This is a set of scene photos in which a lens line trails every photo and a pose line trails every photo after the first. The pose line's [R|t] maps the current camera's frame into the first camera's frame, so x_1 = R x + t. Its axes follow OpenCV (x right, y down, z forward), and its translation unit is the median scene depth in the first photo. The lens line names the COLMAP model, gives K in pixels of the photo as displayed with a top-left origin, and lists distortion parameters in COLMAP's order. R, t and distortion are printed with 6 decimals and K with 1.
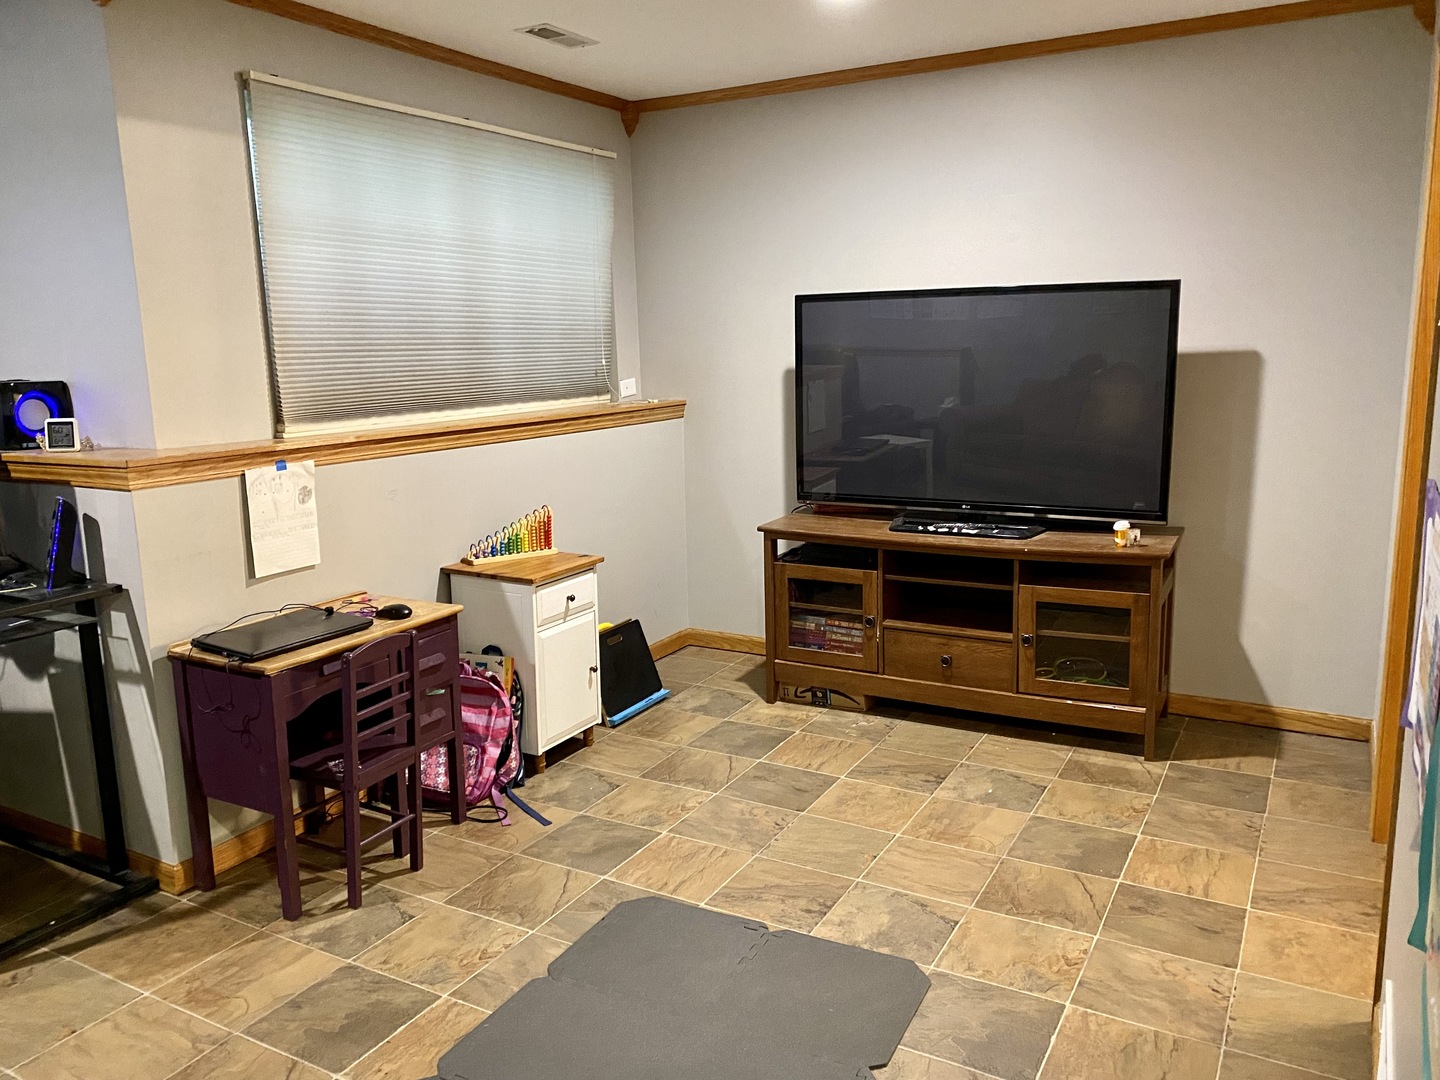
lens RADIAL K [[1091.1, 0, 706.8], [0, 1091.1, 532.1], [0, 0, 1]] dist [0.069662, -0.127293]
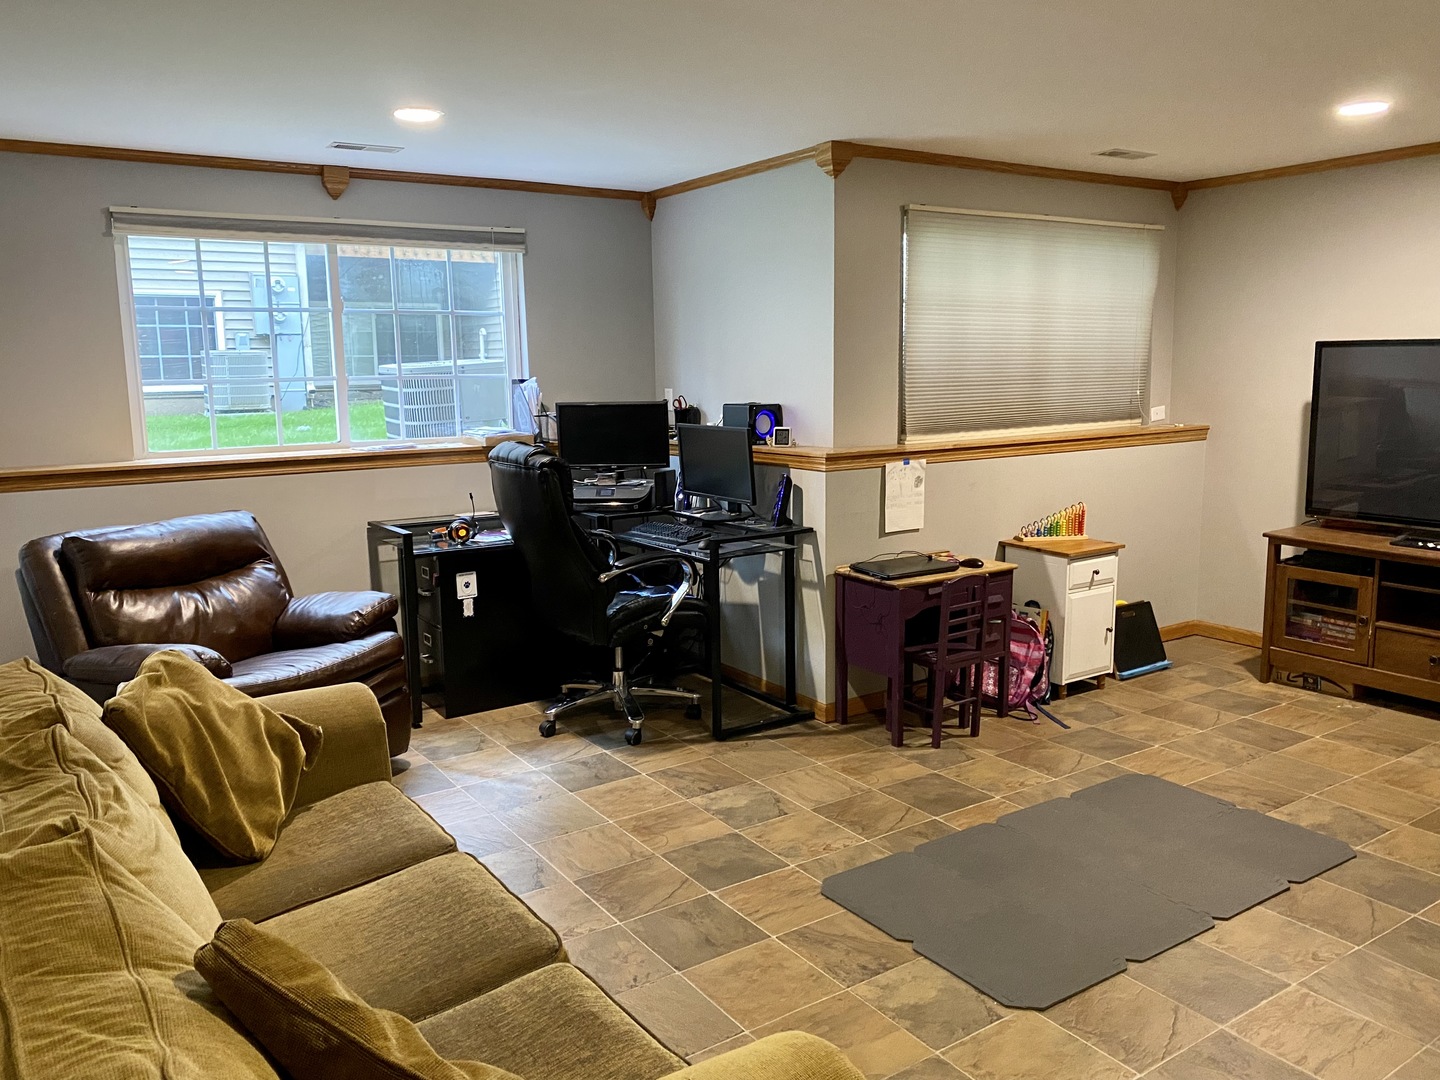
lens RADIAL K [[1091.1, 0, 706.8], [0, 1091.1, 532.1], [0, 0, 1]] dist [0.069662, -0.127293]
pose [[0.895123, 0.077656, -0.439004, 0.034541], [-0.083683, 0.996476, 0.005638, 0.044129], [0.437895, 0.031691, 0.898467, -0.411407]]
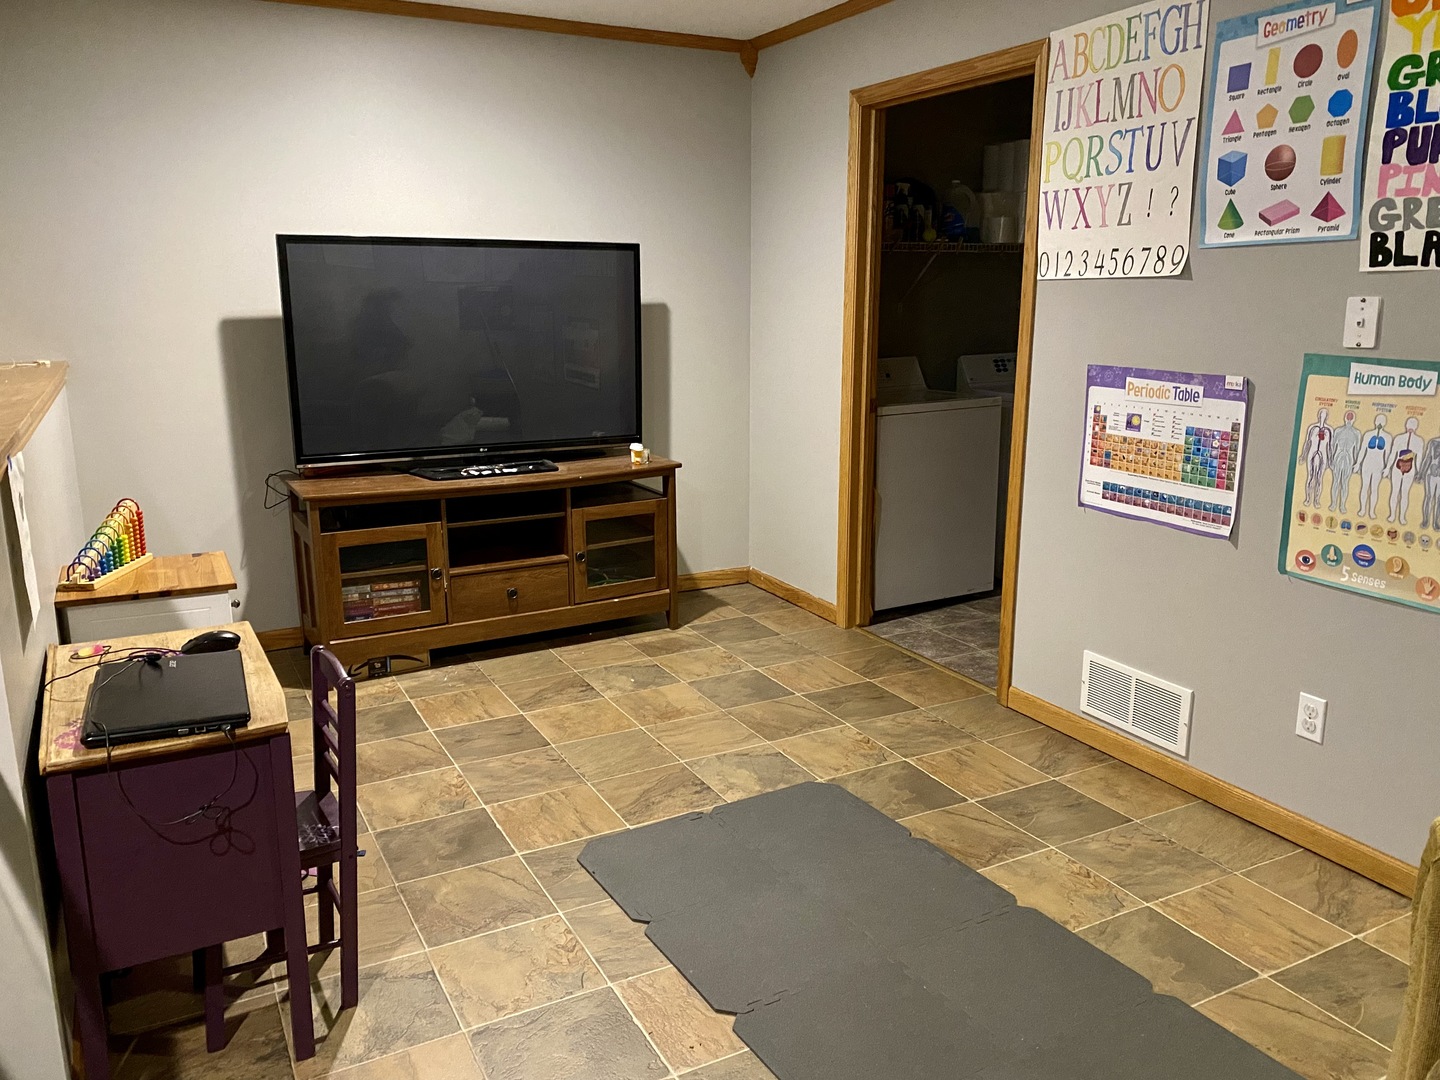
lens RADIAL K [[1092.8, 0, 720.0], [0, 1092.8, 540.0], [0, 0, 1]] dist [0.120329, -0.213907]
pose [[0.538158, -0.170305, 0.825459, -0.595680], [0.143249, 0.983606, 0.109543, -0.023724], [-0.830582, 0.059295, 0.553731, 0.256972]]
